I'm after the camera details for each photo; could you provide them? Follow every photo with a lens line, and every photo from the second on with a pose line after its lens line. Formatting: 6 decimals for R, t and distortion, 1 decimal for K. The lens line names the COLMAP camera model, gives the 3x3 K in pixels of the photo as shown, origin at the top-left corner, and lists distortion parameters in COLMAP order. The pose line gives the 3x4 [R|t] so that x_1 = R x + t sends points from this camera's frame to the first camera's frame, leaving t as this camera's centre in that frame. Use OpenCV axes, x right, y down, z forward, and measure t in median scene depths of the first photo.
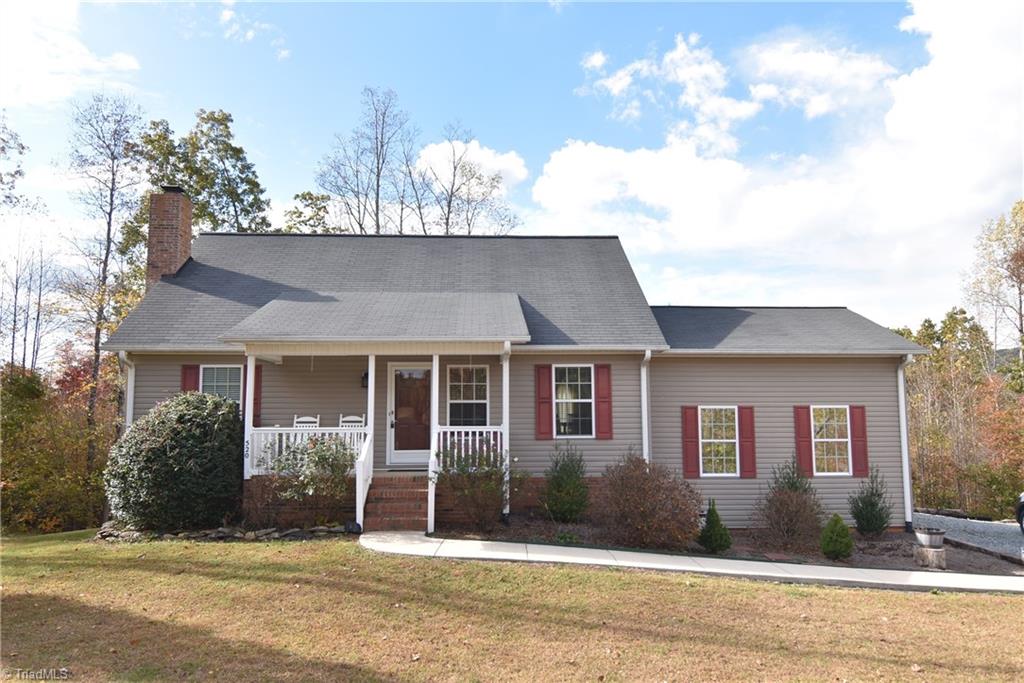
lens RADIAL K [[692.2, 0, 512.0], [0, 692.2, 341.5], [0, 0, 1]] dist [-0.001556, -0.001677]
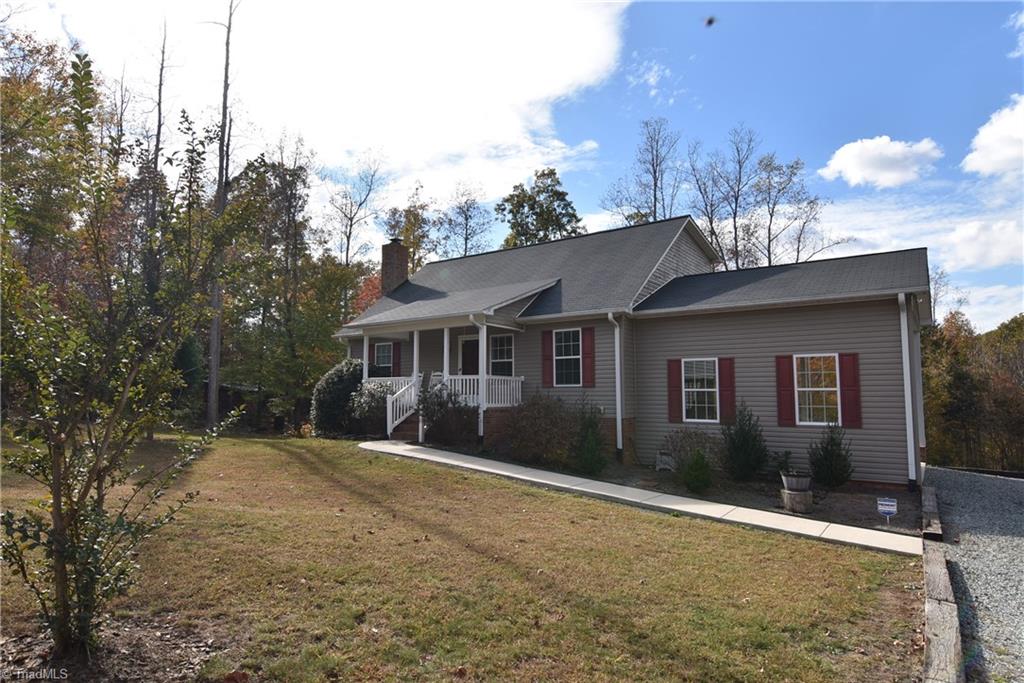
lens RADIAL K [[584.5, 0, 529.5], [0, 584.5, 342.8], [0, 0, 1]] dist [-0.001533, -0.002350]
pose [[0.785030, -0.051583, -0.617306, 0.708501], [0.060605, 0.998142, -0.006335, 0.062117], [0.616486, -0.032439, 0.786697, 0.110563]]
